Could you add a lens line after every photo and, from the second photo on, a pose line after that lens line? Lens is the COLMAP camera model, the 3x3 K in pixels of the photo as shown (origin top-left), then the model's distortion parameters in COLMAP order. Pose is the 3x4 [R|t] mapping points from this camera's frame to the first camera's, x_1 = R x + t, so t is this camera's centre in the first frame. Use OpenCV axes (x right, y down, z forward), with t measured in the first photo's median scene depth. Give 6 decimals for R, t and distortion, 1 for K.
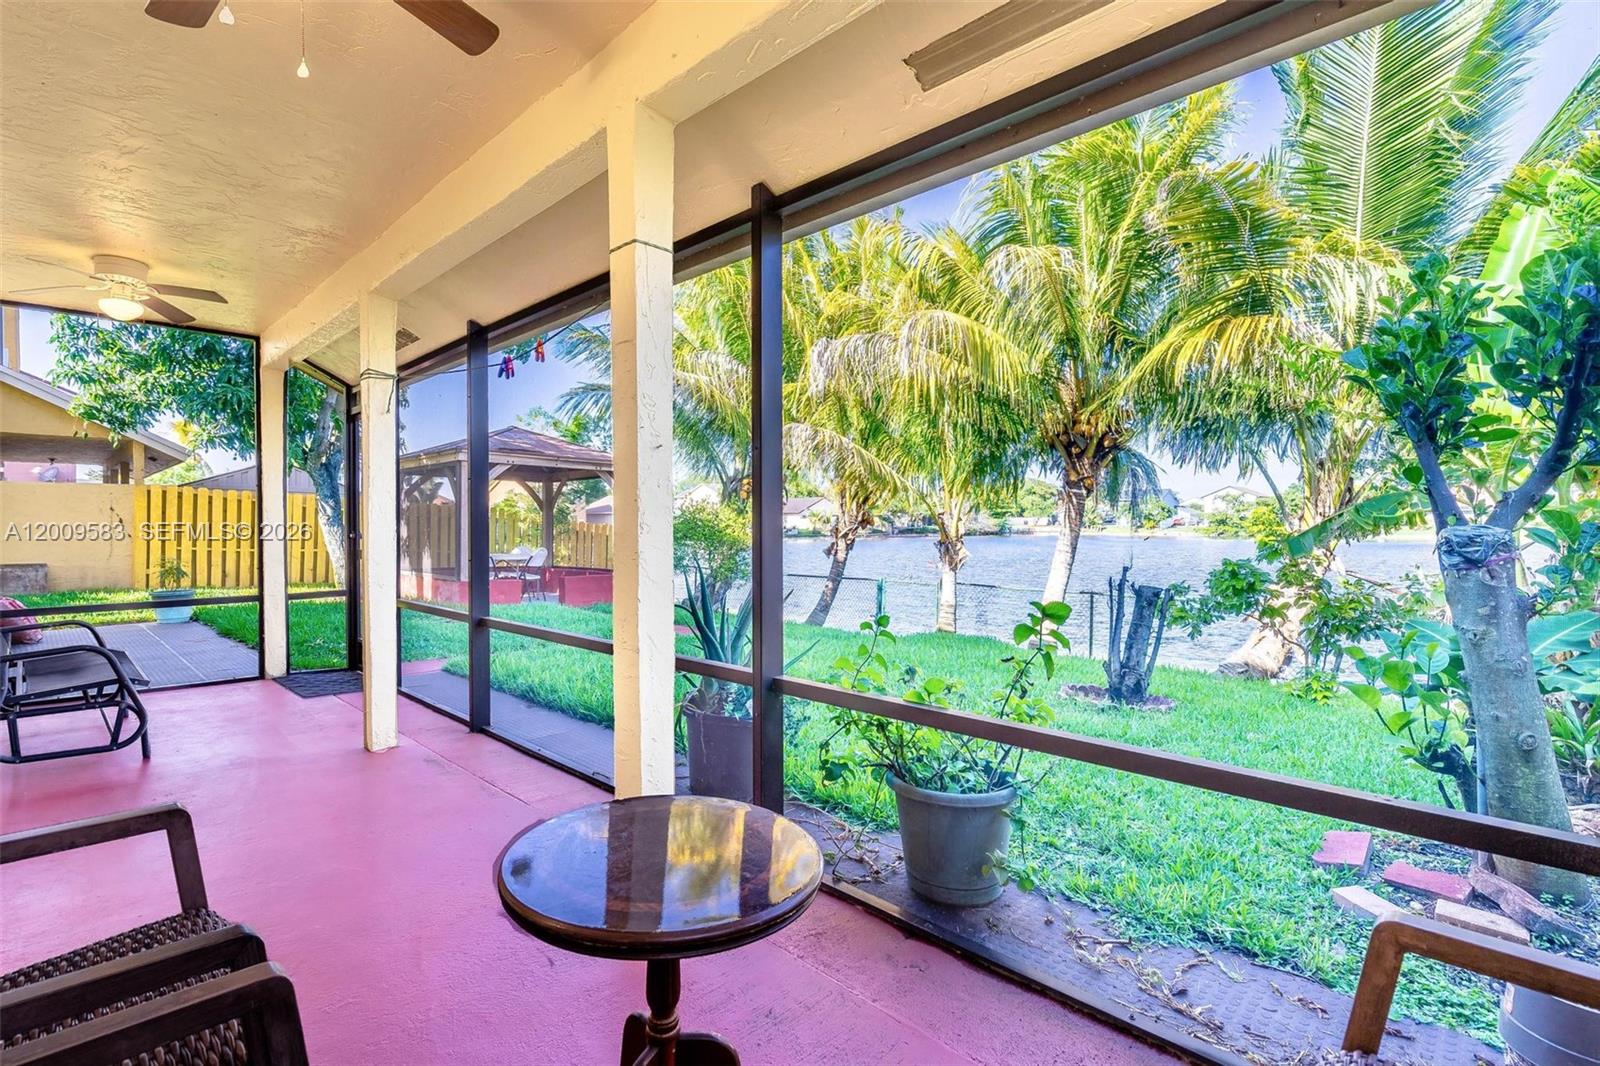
lens RADIAL K [[760.8, 0, 800.0], [0, 760.8, 533.0], [0, 0, 1]] dist [-0.053659, -0.000092]
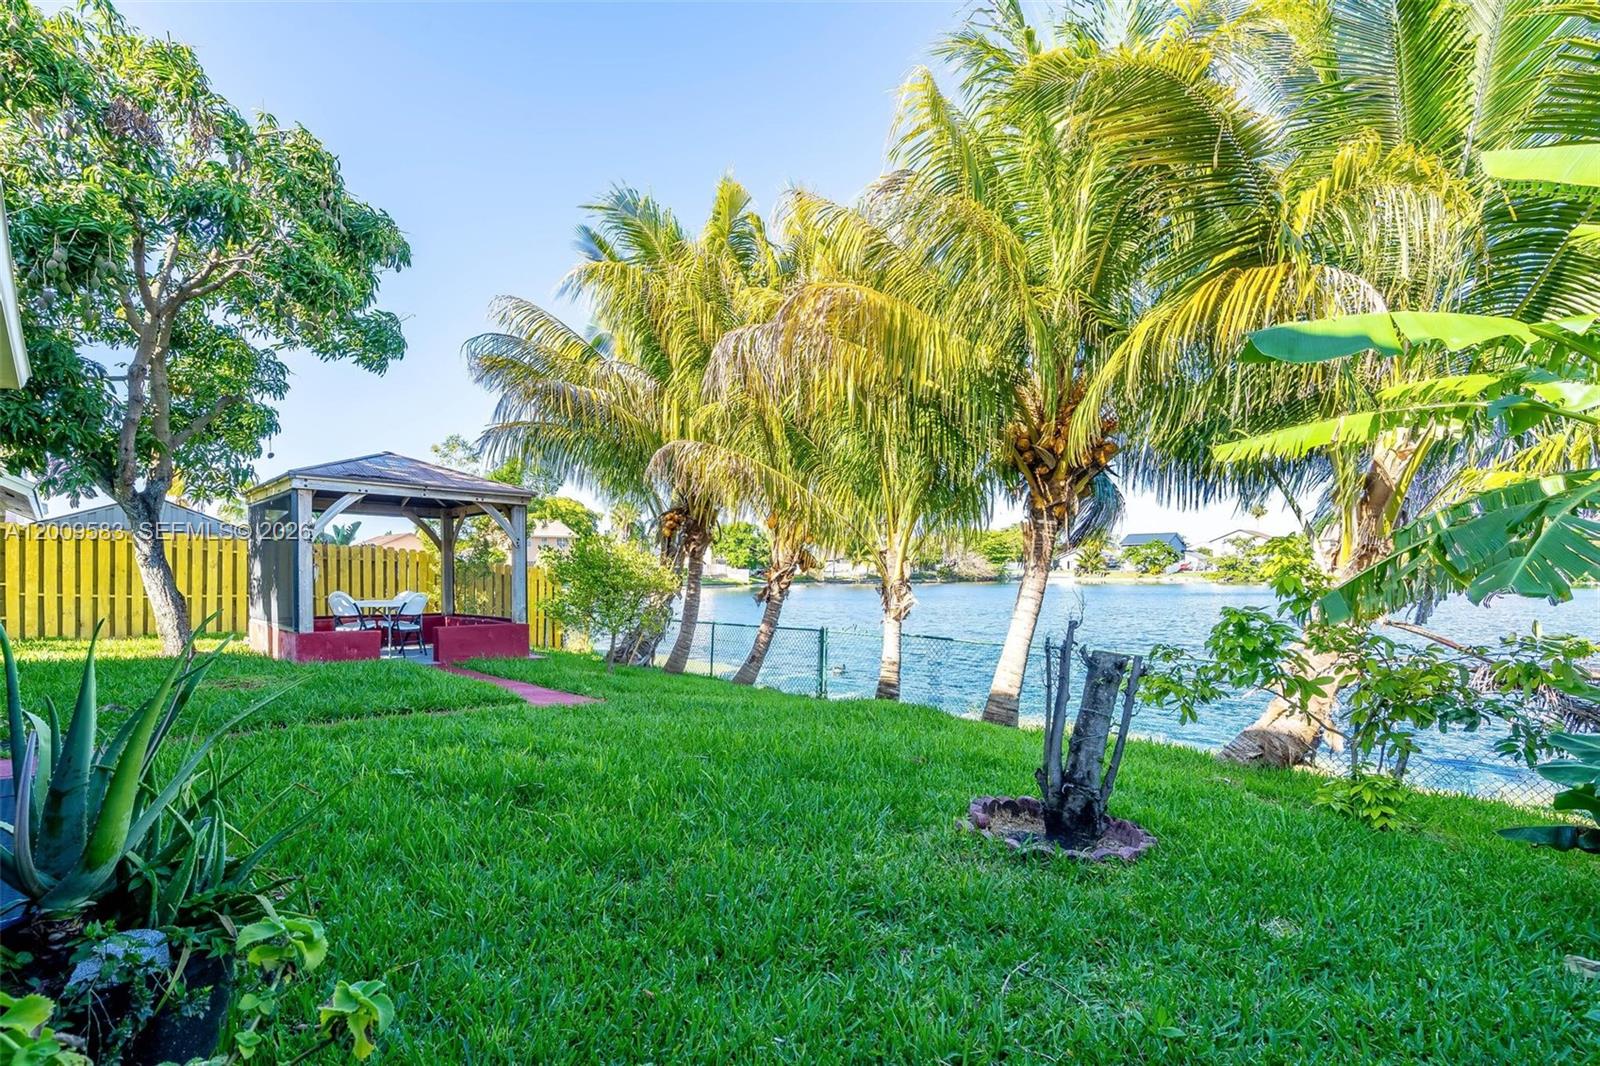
lens RADIAL K [[727.0, 0, 798.0], [0, 727.0, 585.9], [0, 0, 1]] dist [-0.038746, 0.000149]
pose [[0.999520, -0.000398, -0.030985, 0.128894], [0.000659, 0.999964, 0.008404, 0.005462], [0.030981, -0.008421, 0.999485, 0.223298]]
